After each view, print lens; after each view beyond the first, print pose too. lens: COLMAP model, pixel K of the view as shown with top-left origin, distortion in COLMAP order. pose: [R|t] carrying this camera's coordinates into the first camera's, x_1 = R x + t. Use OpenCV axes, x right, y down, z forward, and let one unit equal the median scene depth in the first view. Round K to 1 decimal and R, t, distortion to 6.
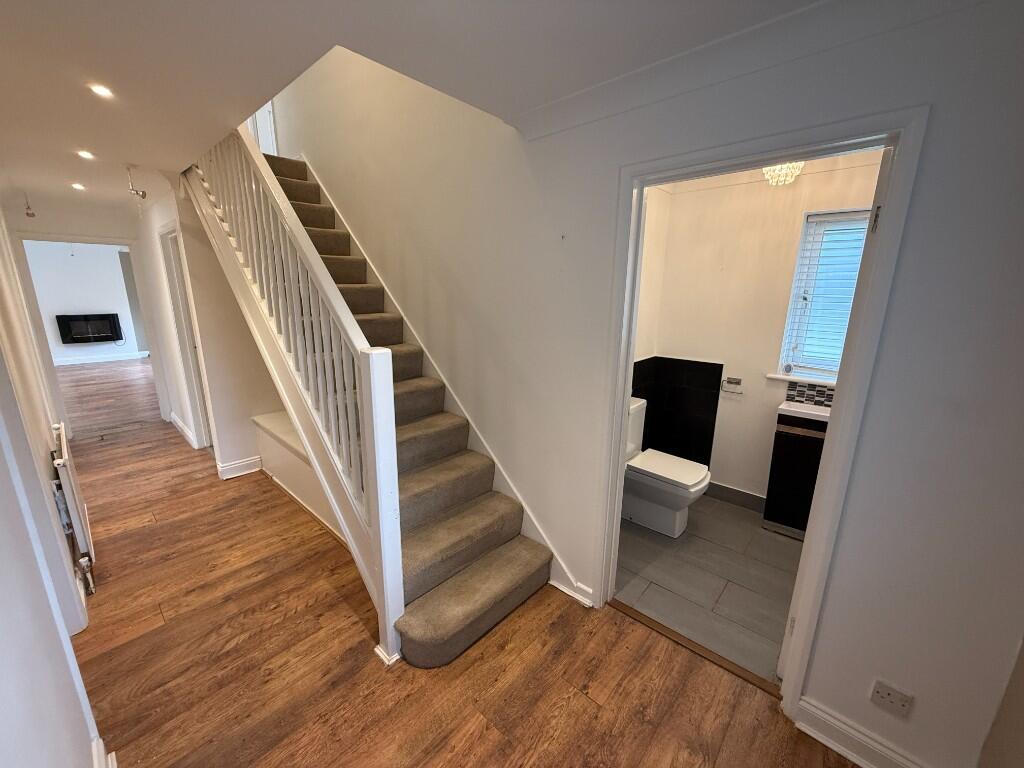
lens RADIAL K [[406.2, 0, 512.0], [0, 406.2, 384.0], [0, 0, 1]] dist [0.001527, -0.000489]
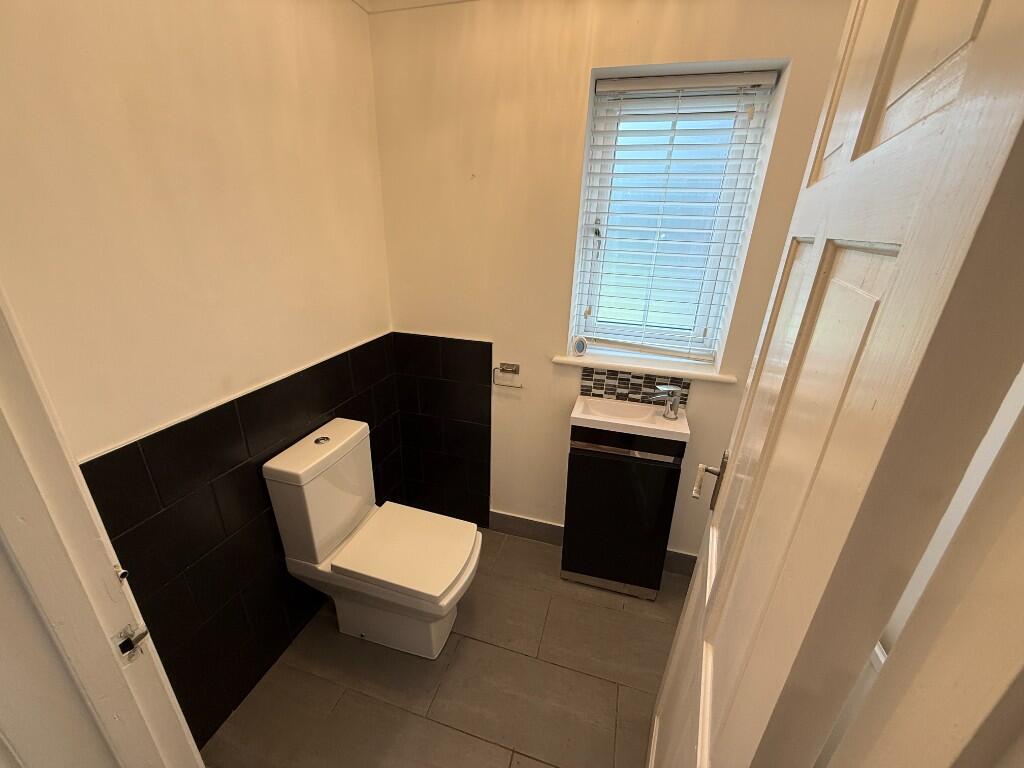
lens RADIAL K [[406.2, 0, 512.0], [0, 406.2, 384.0], [0, 0, 1]] dist [0.001527, -0.000489]
pose [[0.904642, -0.143204, 0.401393, 0.313820], [0.079923, 0.982150, 0.170273, -0.097257], [-0.418612, -0.121956, 0.899939, 0.458464]]
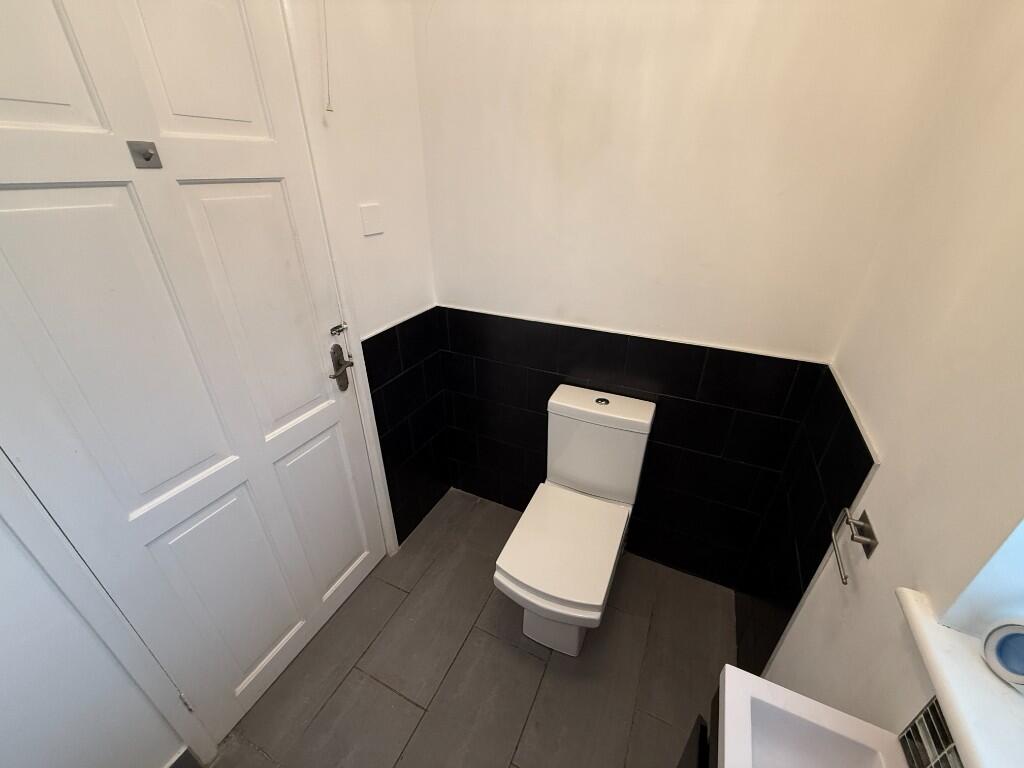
lens RADIAL K [[406.2, 0, 512.0], [0, 406.2, 384.0], [0, 0, 1]] dist [0.001527, -0.000489]
pose [[0.286971, 0.442130, -0.849805, 0.712311], [-0.214816, 0.894226, 0.392700, -0.163892], [0.933543, 0.069858, 0.351593, 0.725969]]
